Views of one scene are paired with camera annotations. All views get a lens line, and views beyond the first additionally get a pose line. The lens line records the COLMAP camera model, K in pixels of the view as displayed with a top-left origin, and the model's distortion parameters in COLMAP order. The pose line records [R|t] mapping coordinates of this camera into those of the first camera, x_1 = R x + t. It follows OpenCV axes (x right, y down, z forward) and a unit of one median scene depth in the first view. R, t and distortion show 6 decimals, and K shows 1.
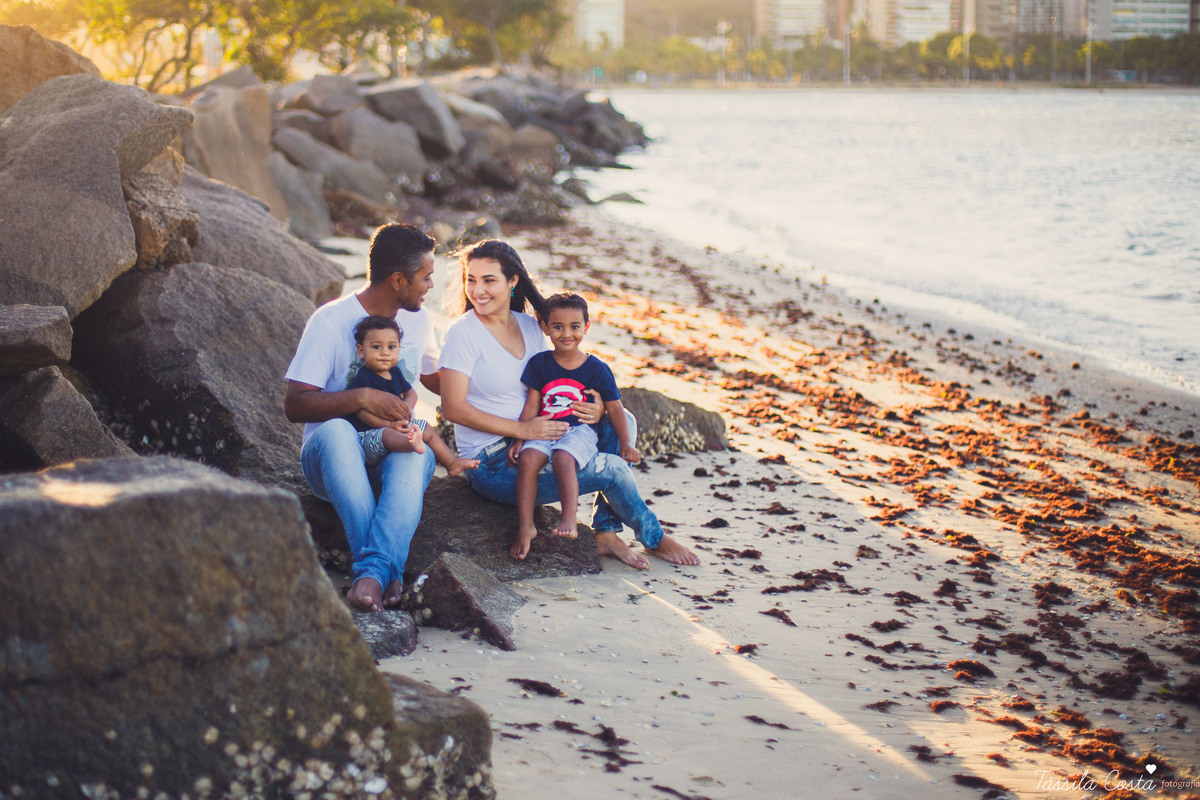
lens RADIAL K [[2049.9, 0, 522.7], [0, 2049.9, 398.1], [0, 0, 1]] dist [-0.119653, 0.208634]
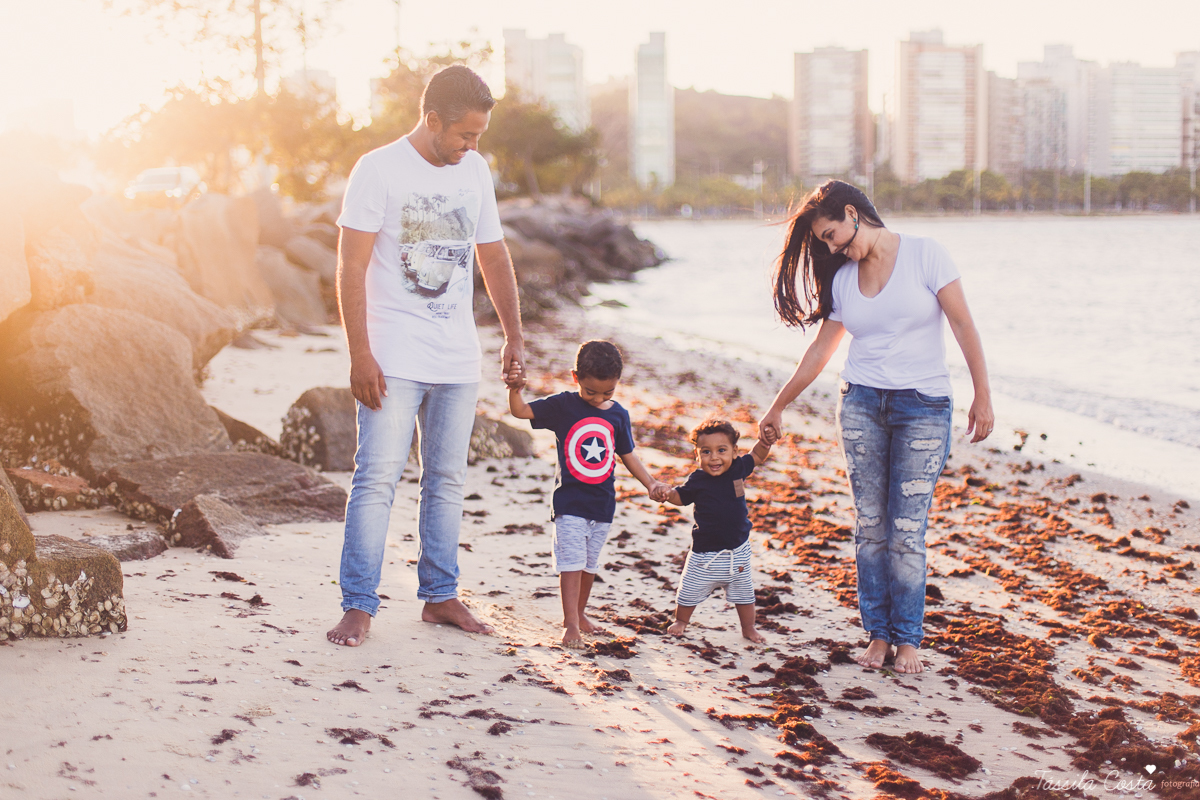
lens RADIAL K [[1834.2, 0, 600.0], [0, 1834.2, 400.0], [0, 0, 1]] dist [0.006345, 0.026842]
pose [[0.999973, -0.007113, 0.001864, 0.148165], [0.007205, 0.998446, -0.055268, 0.055370], [-0.001468, 0.055280, 0.998470, -0.127040]]
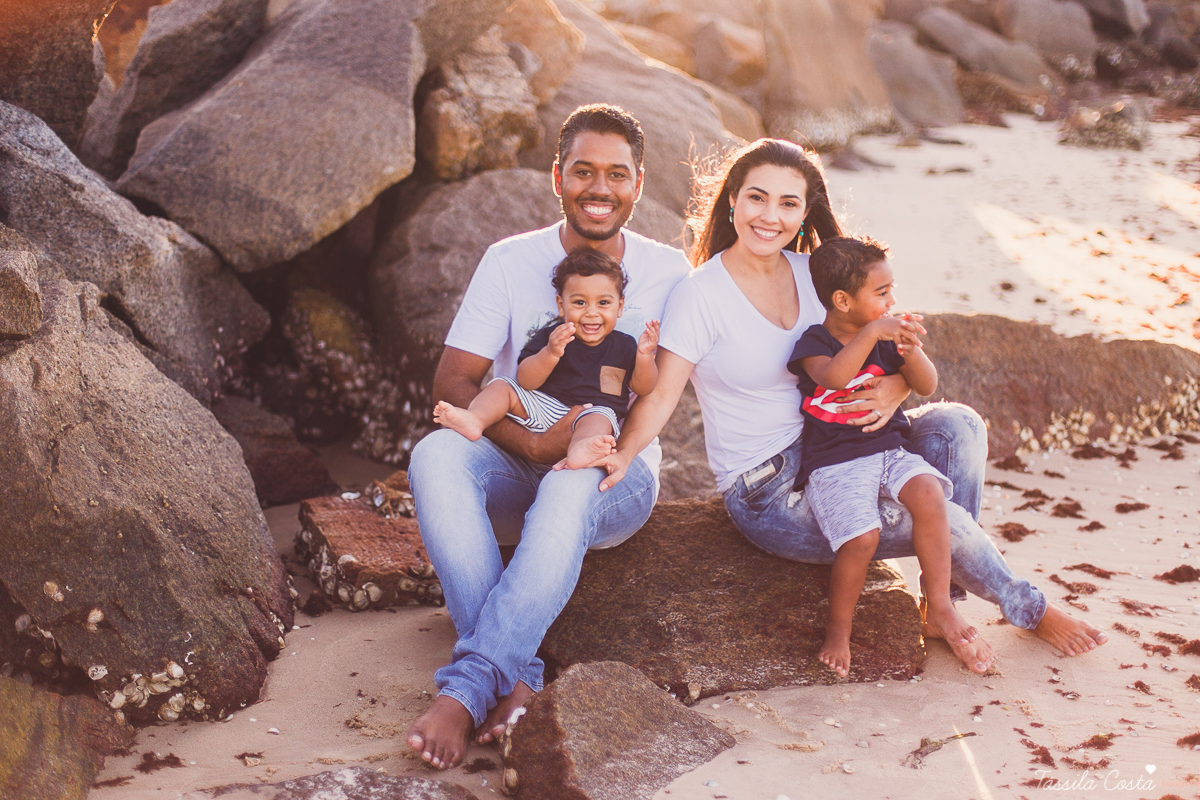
lens RADIAL K [[1889.7, 0, 602.2], [0, 1889.7, 351.4], [0, 0, 1]] dist [-0.000552, -0.005500]
pose [[0.941101, 0.027125, -0.337036, 0.104725], [-0.013157, 0.998960, 0.043659, -0.027971], [0.337869, -0.036653, 0.940479, 0.327319]]
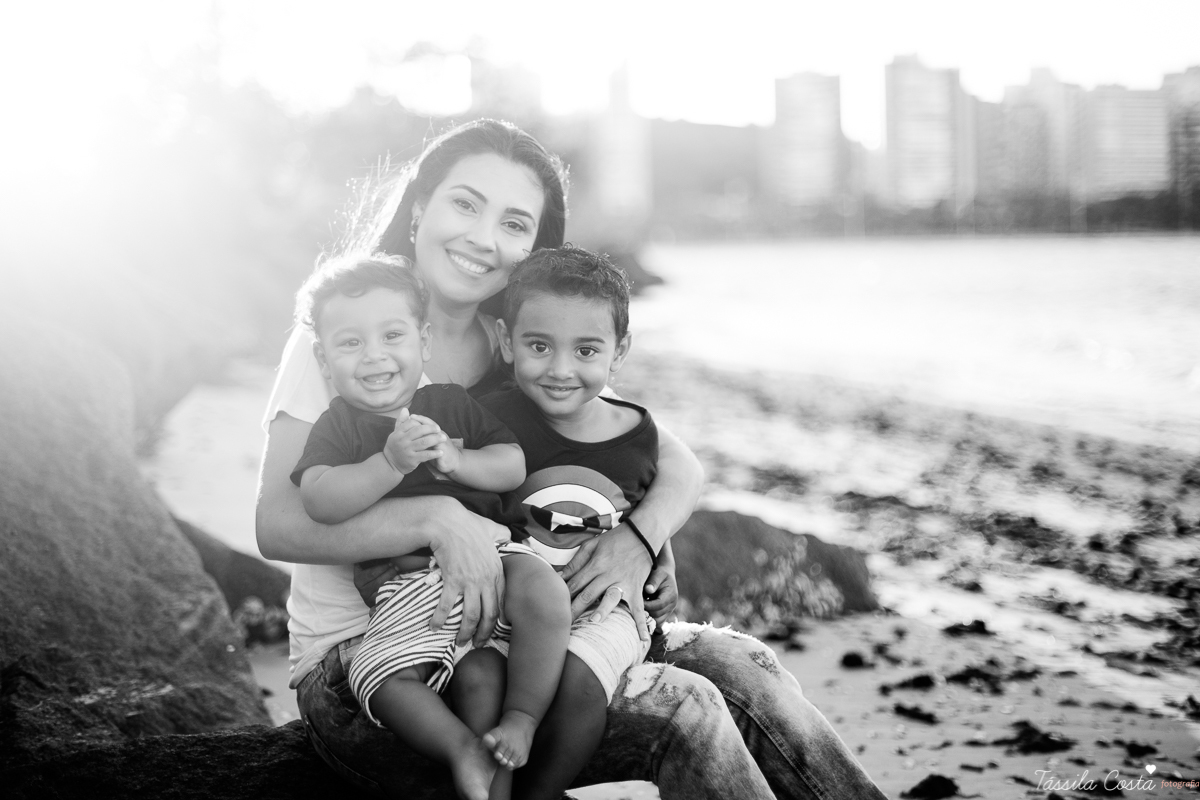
lens RADIAL K [[1880.6, 0, 628.4], [0, 1880.6, 402.0], [0, 0, 1]] dist [-0.170495, 0.236979]
pose [[0.998953, -0.024770, 0.038458, 0.011560], [0.027624, 0.996758, -0.075567, 0.004505], [-0.036461, 0.076550, 0.996399, 0.502940]]
